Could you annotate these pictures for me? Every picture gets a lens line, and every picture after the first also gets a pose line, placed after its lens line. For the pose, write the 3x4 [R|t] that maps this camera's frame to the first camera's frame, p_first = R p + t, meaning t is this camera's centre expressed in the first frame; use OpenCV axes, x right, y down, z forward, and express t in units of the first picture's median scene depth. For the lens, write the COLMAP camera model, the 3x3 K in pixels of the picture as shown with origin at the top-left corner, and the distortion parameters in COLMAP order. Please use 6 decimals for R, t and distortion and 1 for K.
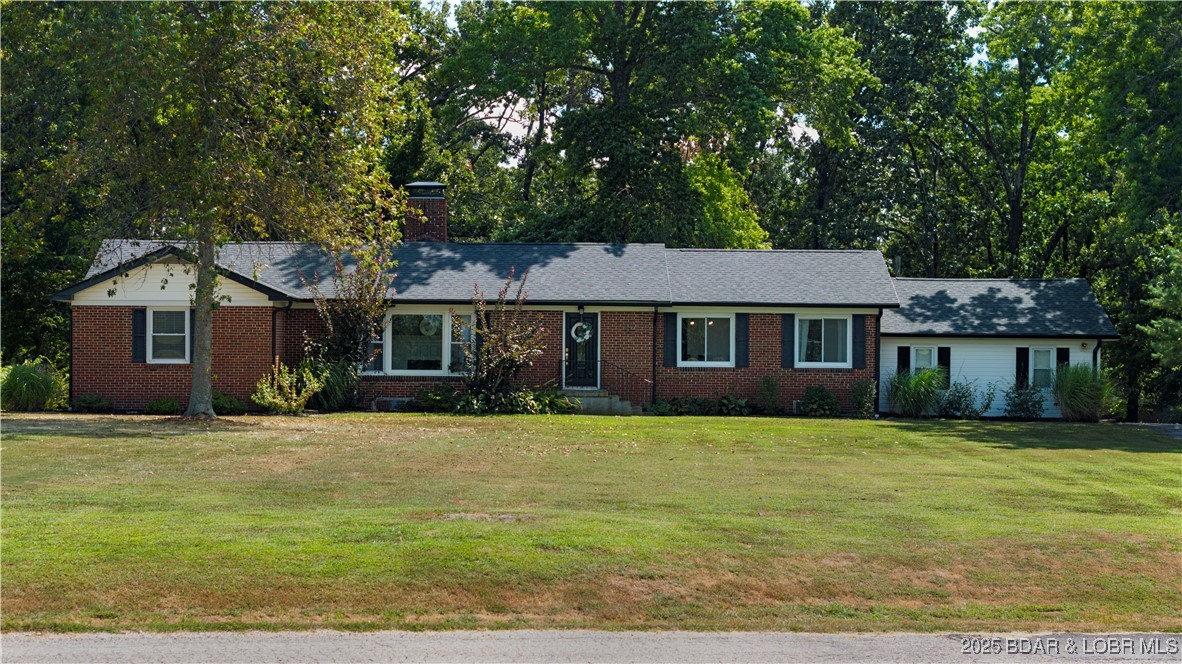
lens RADIAL K [[2400.2, 0, 590.9], [0, 2400.2, 333.3], [0, 0, 1]] dist [-0.055489, 0.000000]
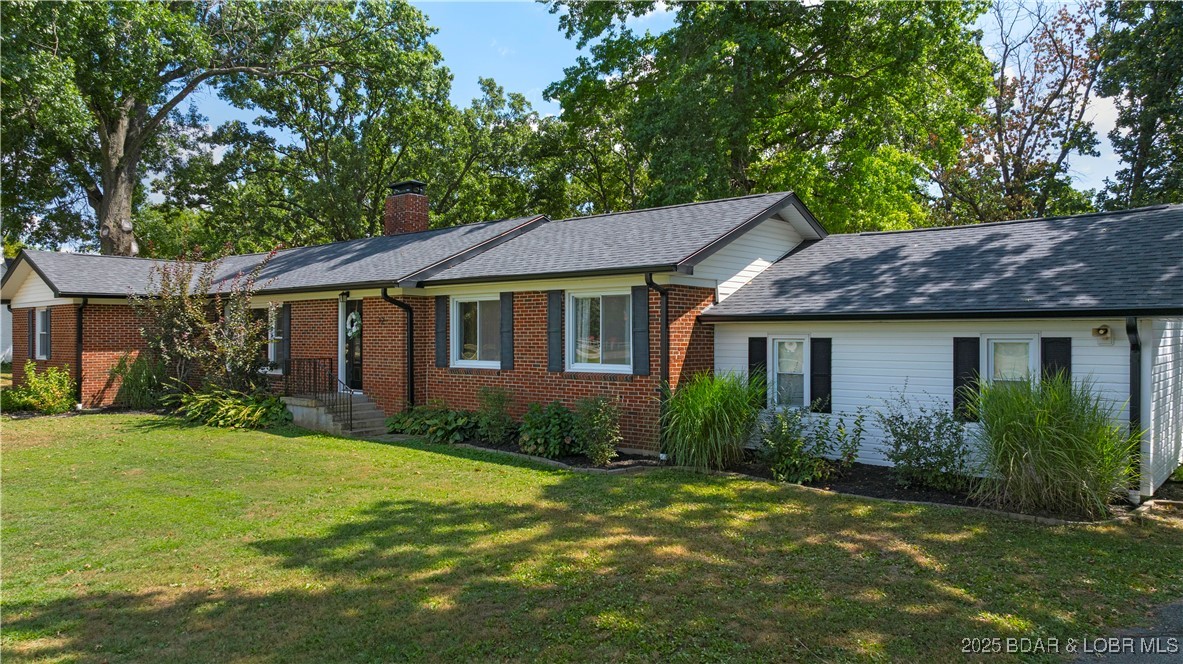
lens RADIAL K [[858.6, 0, 591.2], [0, 858.6, 333.4], [0, 0, 1]] dist [-0.013875, -0.000132]
pose [[0.730251, -0.008791, -0.683123, 0.251014], [0.018486, 0.999805, 0.006895, 0.002425], [0.682929, -0.017664, 0.730271, 0.832704]]
